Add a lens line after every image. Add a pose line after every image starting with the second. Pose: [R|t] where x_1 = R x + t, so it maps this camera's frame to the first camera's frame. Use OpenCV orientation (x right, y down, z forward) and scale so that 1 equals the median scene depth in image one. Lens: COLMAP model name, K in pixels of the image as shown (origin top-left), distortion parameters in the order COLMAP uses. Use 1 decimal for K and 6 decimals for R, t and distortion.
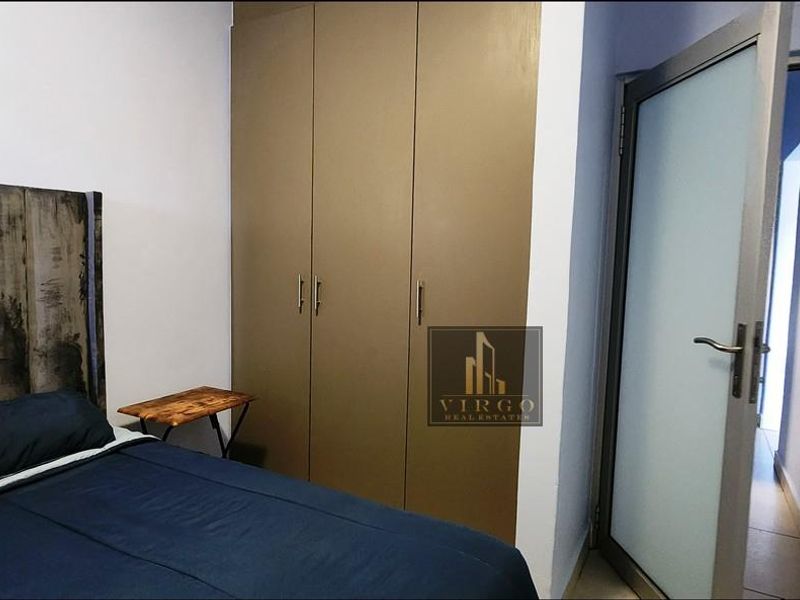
lens RADIAL K [[541.1, 0, 400.0], [0, 541.1, 300.0], [0, 0, 1]] dist [0.001622, -0.023302]
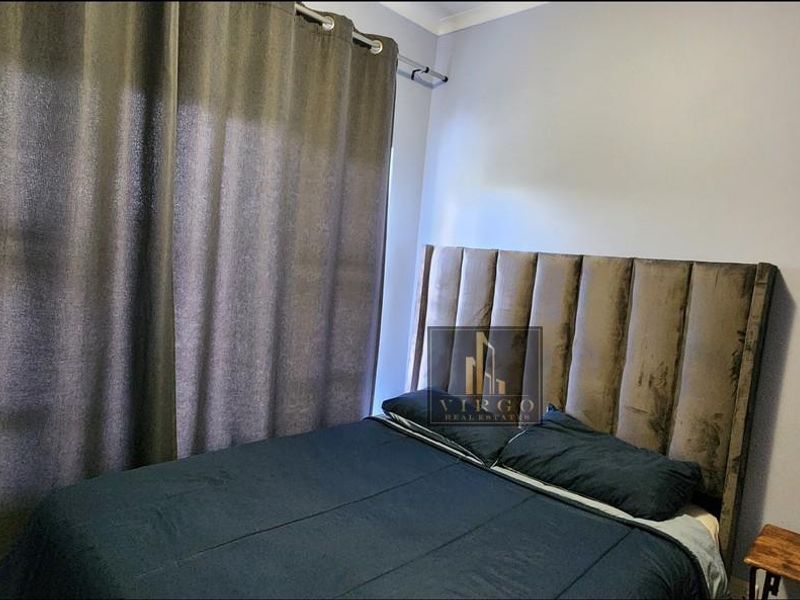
lens RADIAL K [[522.3, 0, 400.0], [0, 522.3, 300.0], [0, 0, 1]] dist [0.005899, 0.001300]
pose [[-0.262287, 0.010607, -0.964932, 0.456554], [-0.176540, 0.982536, 0.058788, -0.093938], [0.948704, 0.185769, -0.255834, 0.727548]]
